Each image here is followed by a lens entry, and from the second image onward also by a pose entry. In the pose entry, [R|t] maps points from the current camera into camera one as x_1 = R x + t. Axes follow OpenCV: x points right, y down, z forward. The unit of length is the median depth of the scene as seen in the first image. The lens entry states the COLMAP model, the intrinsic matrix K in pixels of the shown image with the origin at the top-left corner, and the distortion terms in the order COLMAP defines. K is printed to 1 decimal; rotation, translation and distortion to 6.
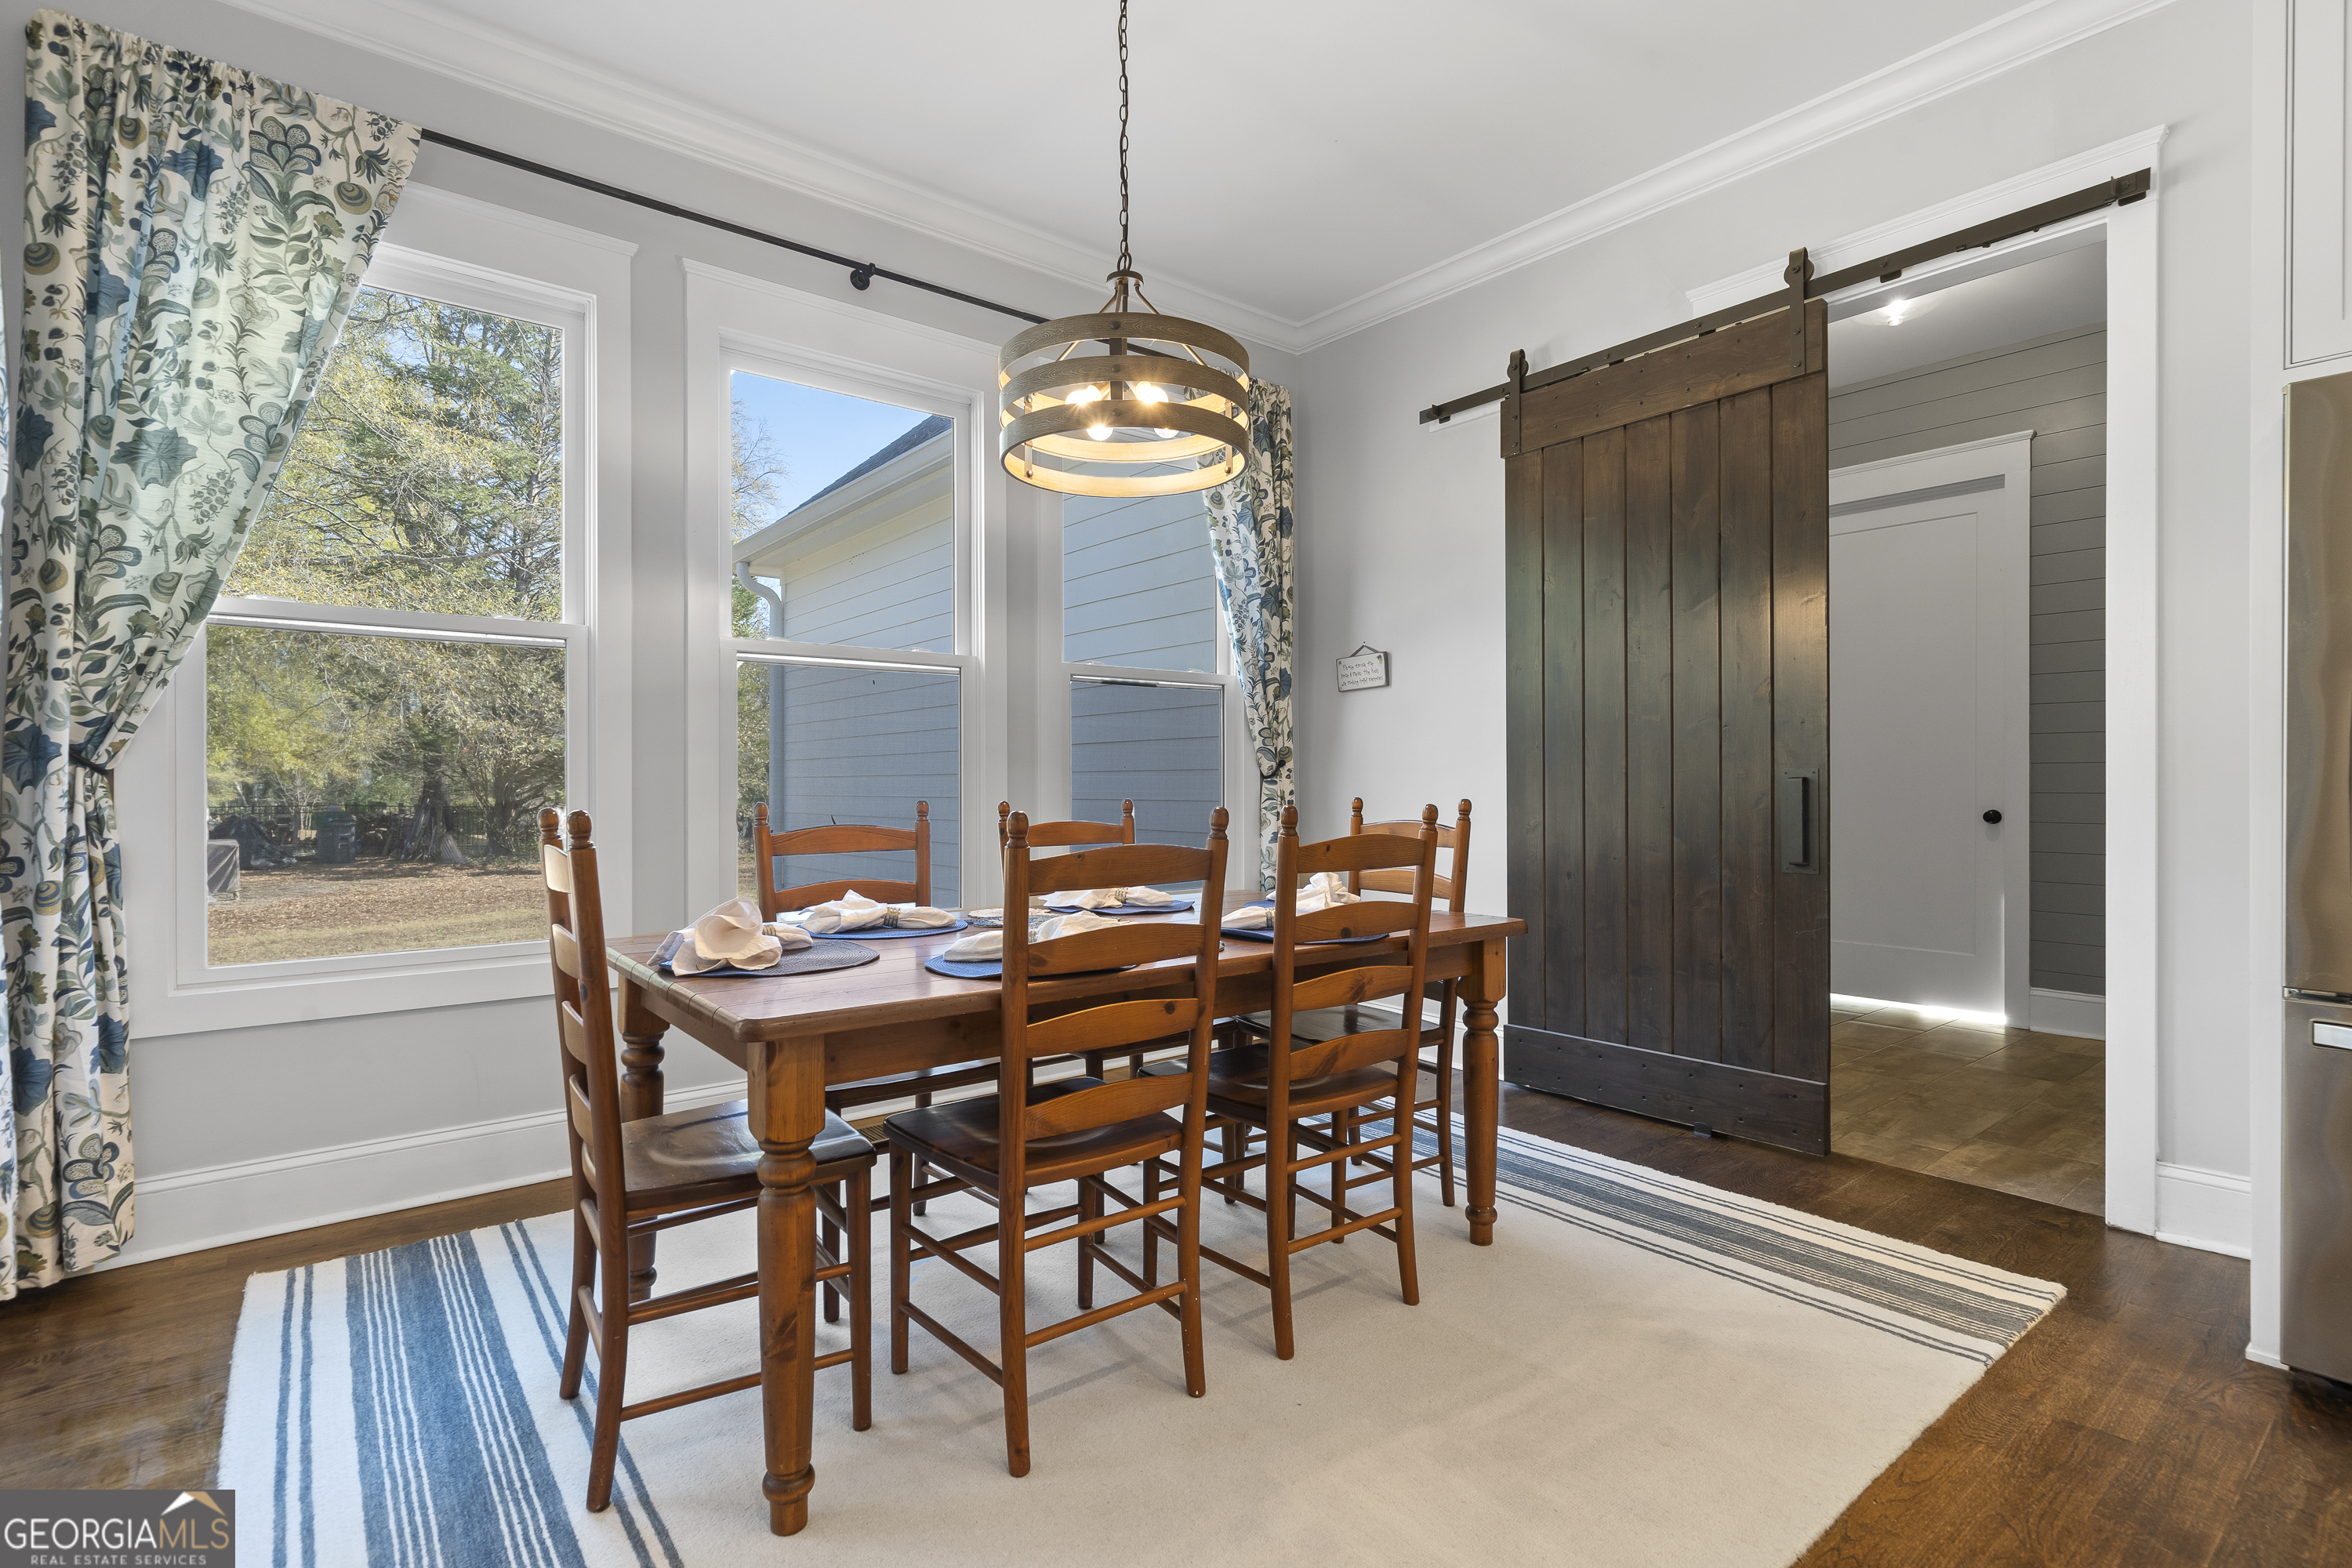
lens RADIAL K [[1109.8, 0, 1178.8], [0, 1109.8, 787.1], [0, 0, 1]] dist [0.002631, -0.000998]
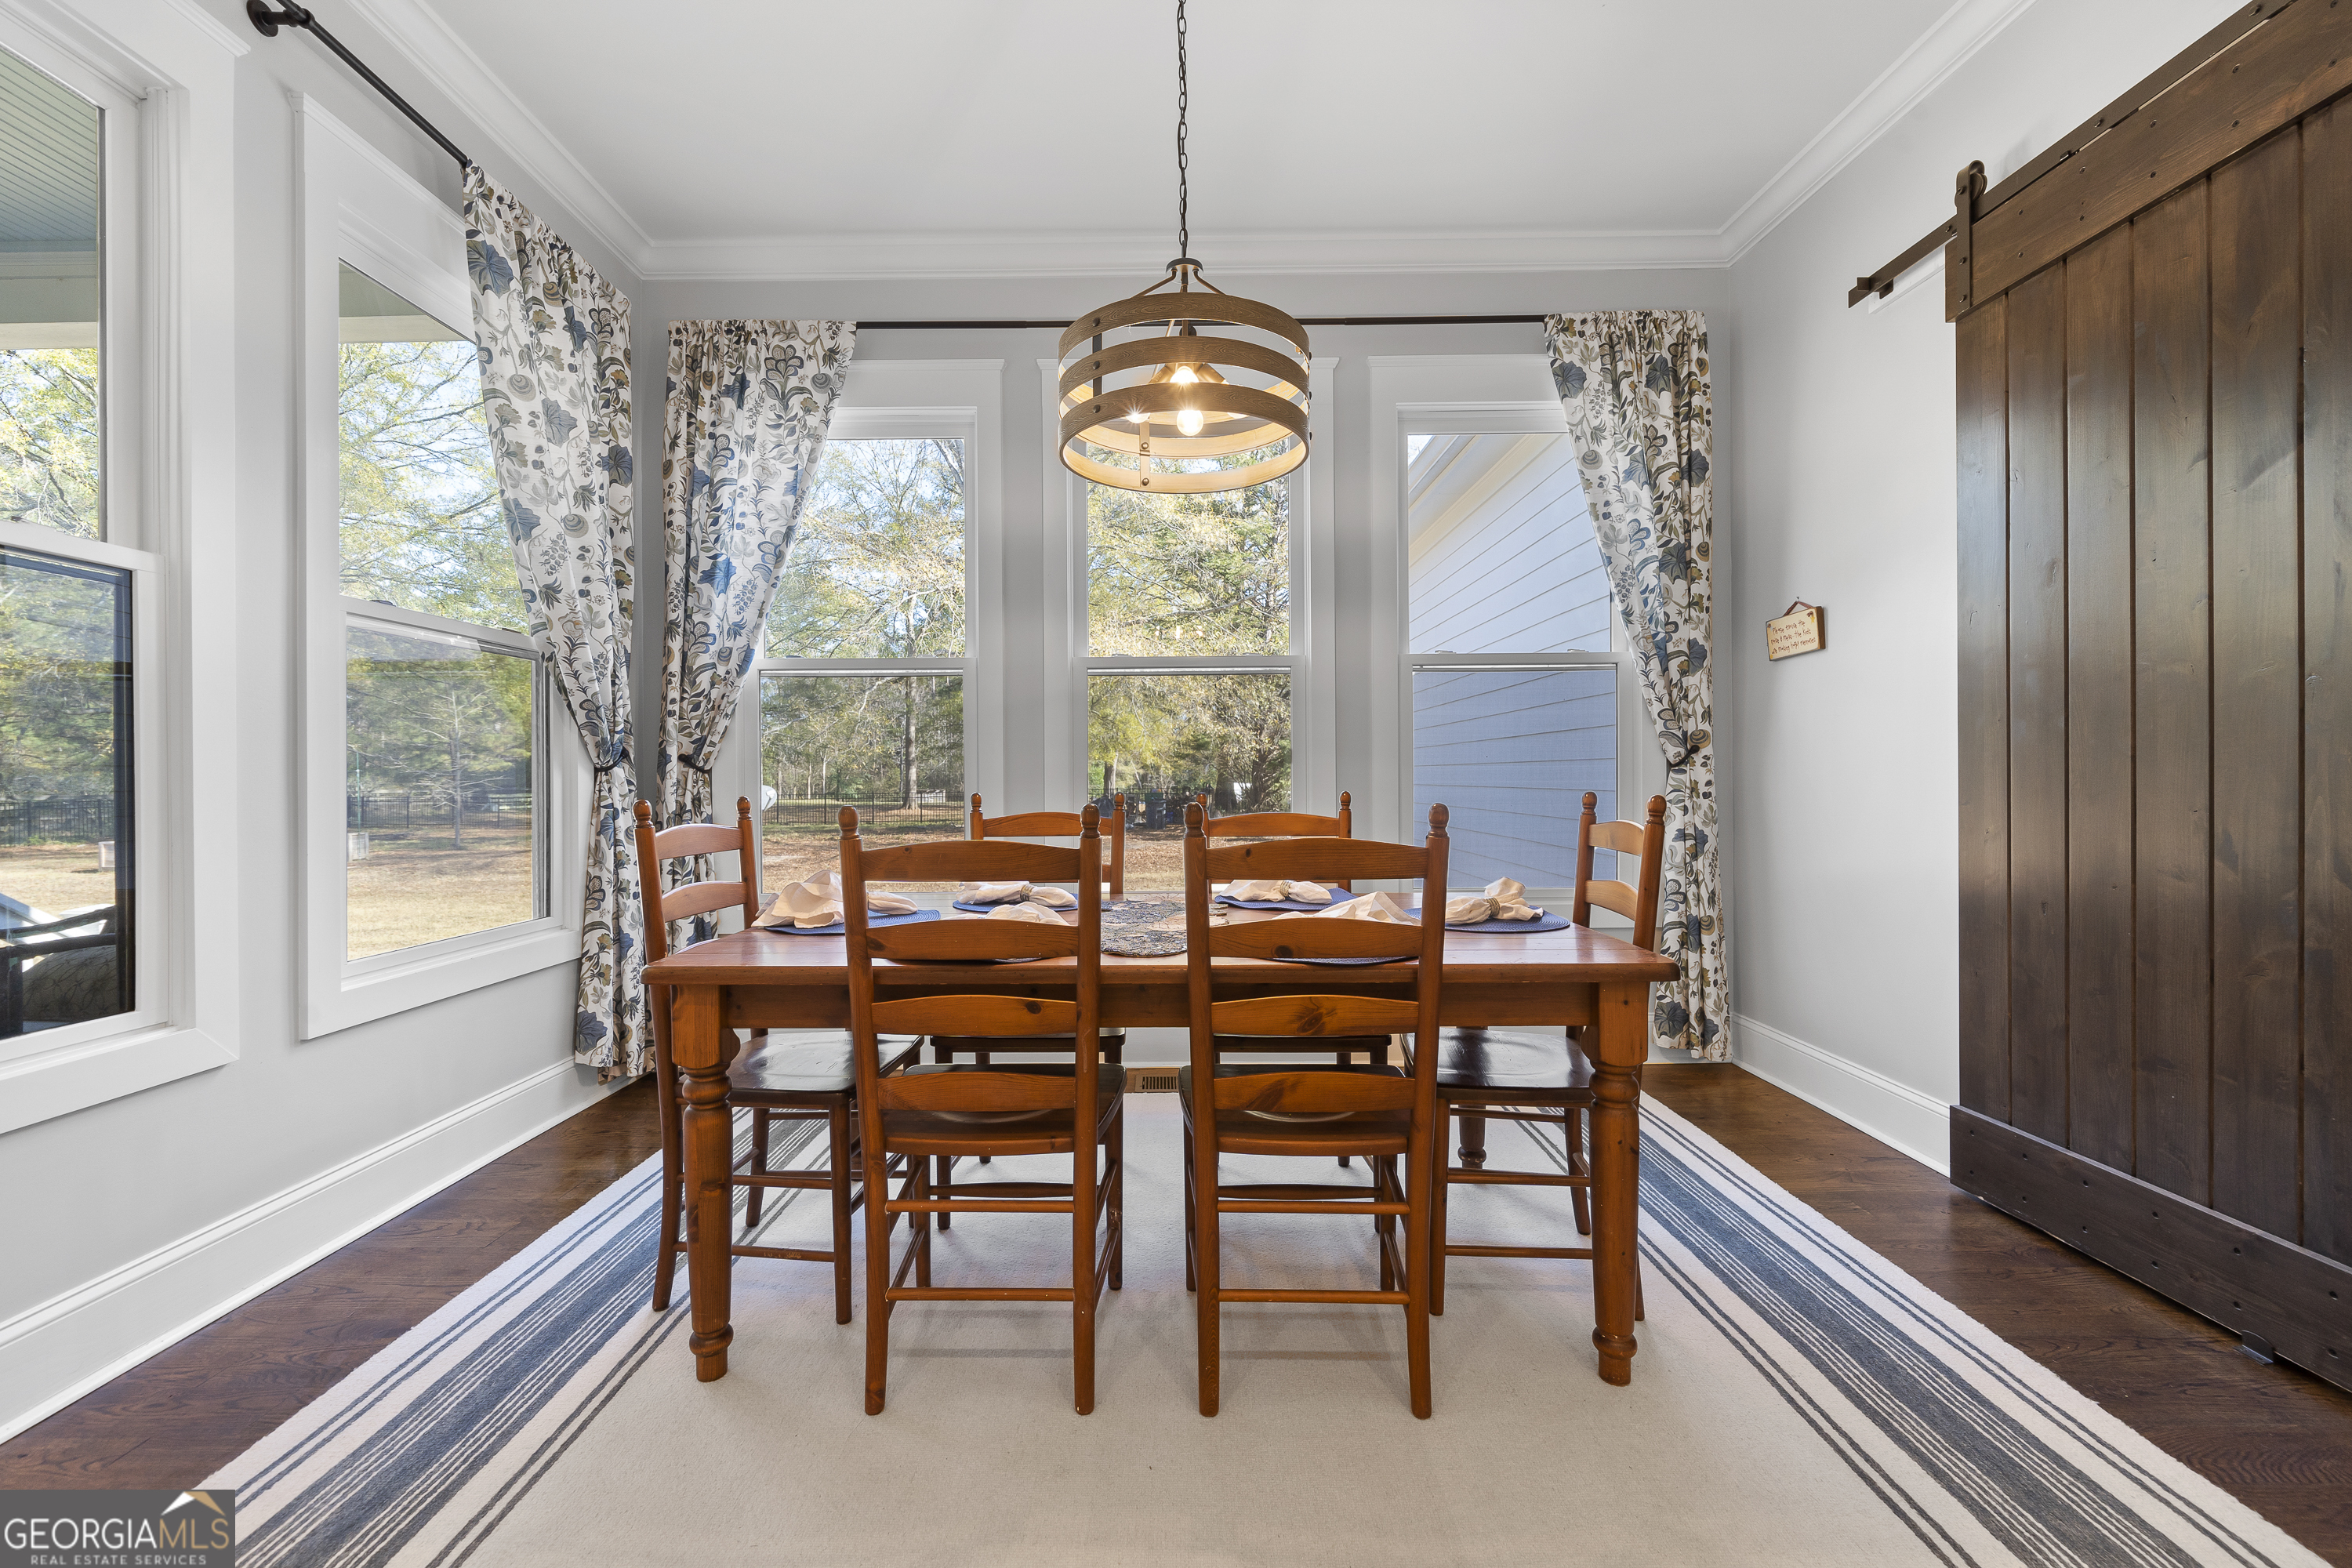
lens RADIAL K [[964.3, 0, 1167.4], [0, 964.3, 781.5], [0, 0, 1]] dist [-0.002047, 0.000175]
pose [[0.778683, 0.001714, -0.627415, 0.414532], [0.003031, 0.999974, 0.006492, -0.004162], [0.627410, -0.006957, 0.778658, 0.274771]]
